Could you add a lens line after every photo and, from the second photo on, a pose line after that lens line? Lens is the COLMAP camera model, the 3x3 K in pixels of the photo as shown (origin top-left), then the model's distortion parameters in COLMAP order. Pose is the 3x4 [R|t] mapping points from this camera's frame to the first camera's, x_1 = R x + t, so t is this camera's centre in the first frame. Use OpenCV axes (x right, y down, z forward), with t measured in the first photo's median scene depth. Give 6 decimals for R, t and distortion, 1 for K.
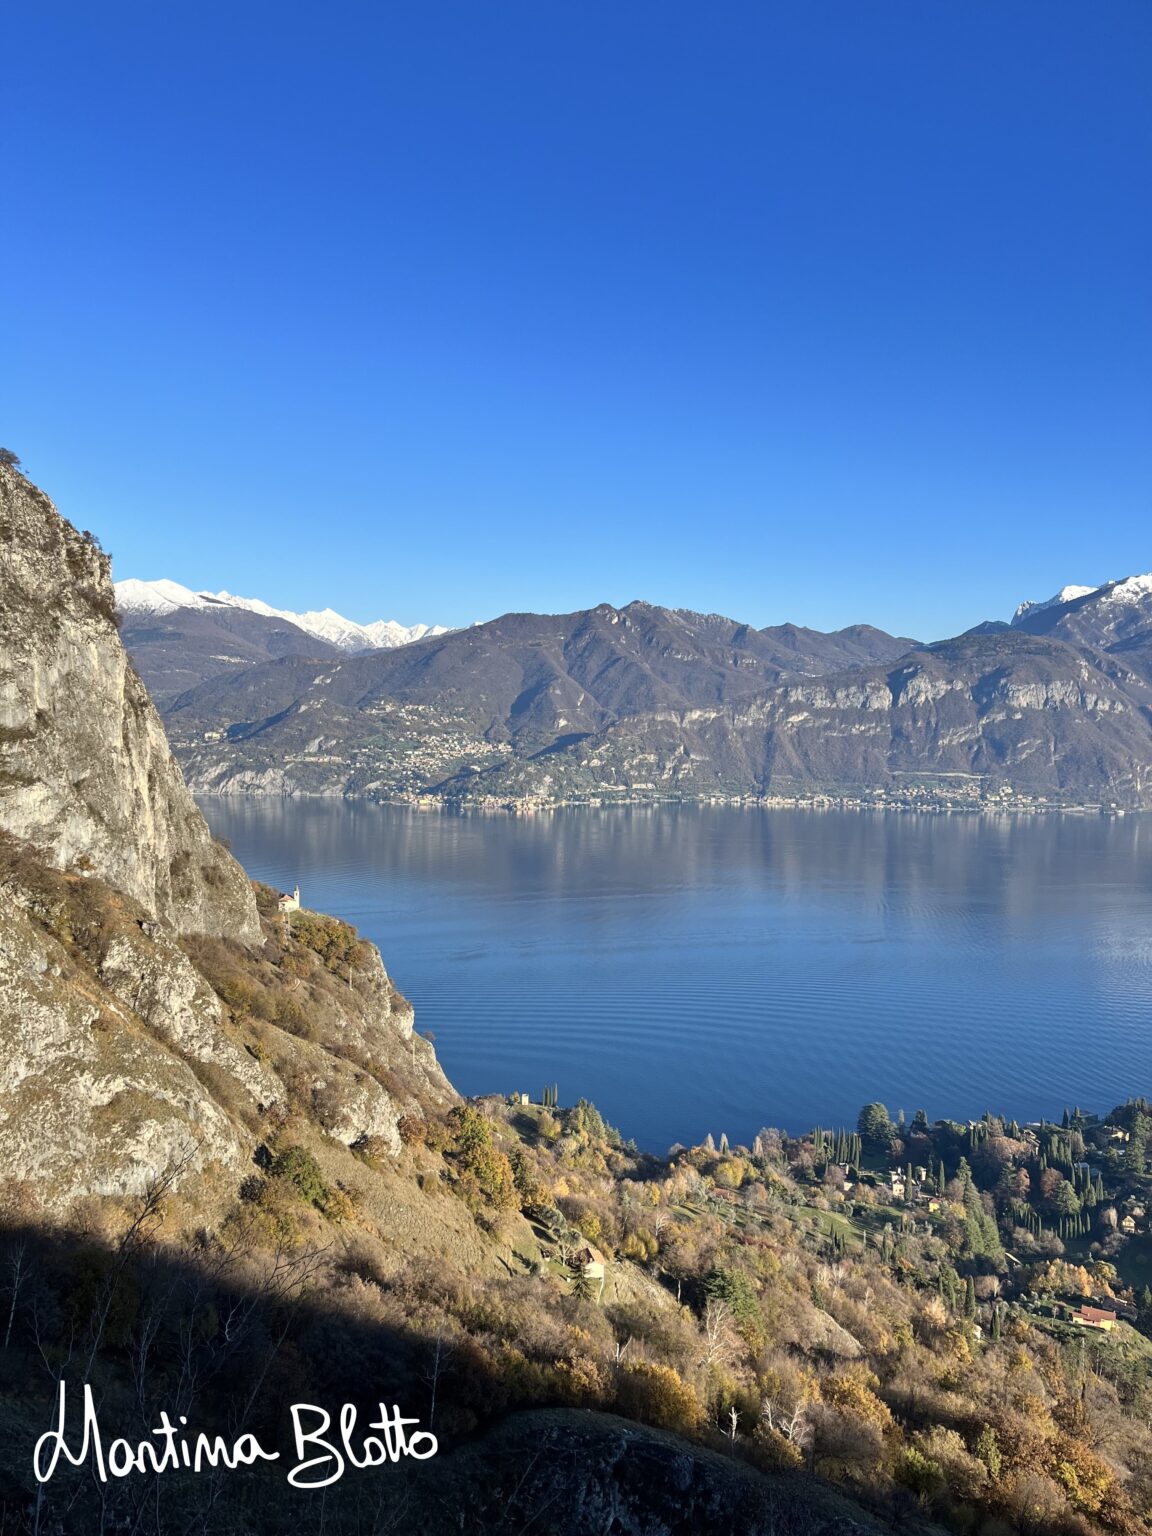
lens RADIAL K [[1167.7, 0, 568.9], [0, 1167.7, 777.3], [0, 0, 1]] dist [0.056719, -0.000743]
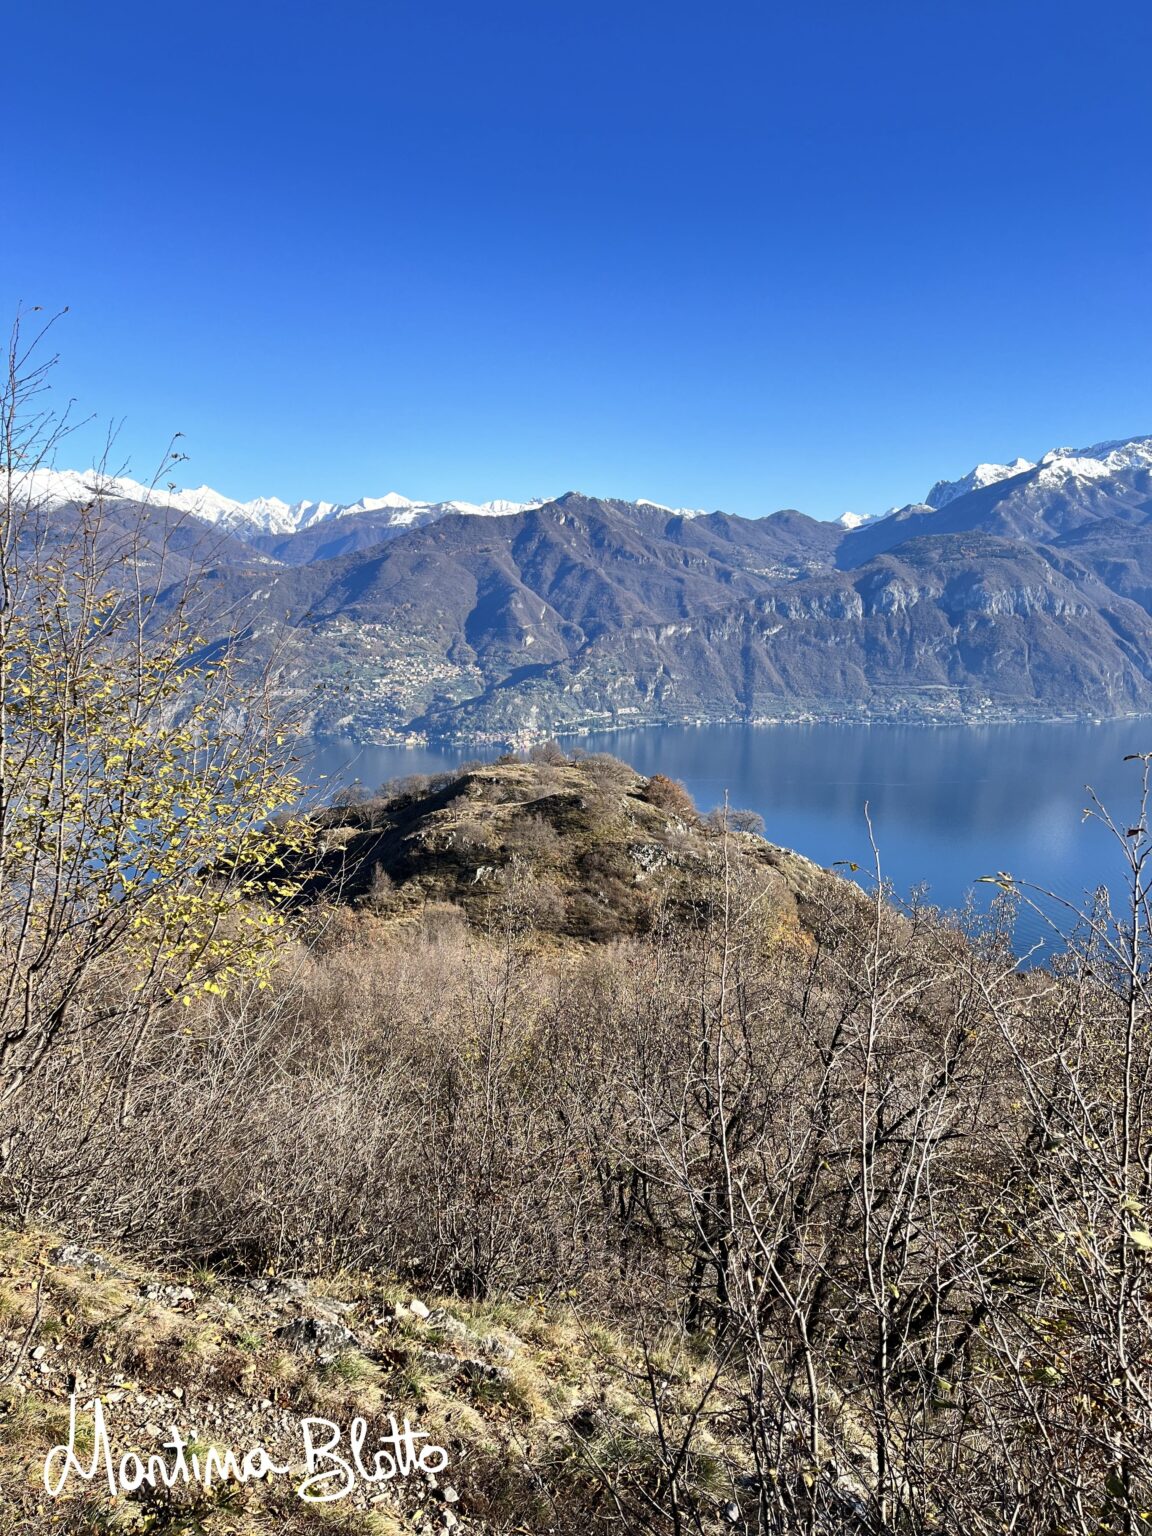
lens RADIAL K [[1164.2, 0, 565.8], [0, 1164.2, 766.3], [0, 0, 1]] dist [0.058337, -0.000470]
pose [[0.992929, -0.038971, 0.112134, -0.089553], [0.026343, 0.993362, 0.111973, -0.051805], [-0.115753, -0.108227, 0.987364, 0.046331]]
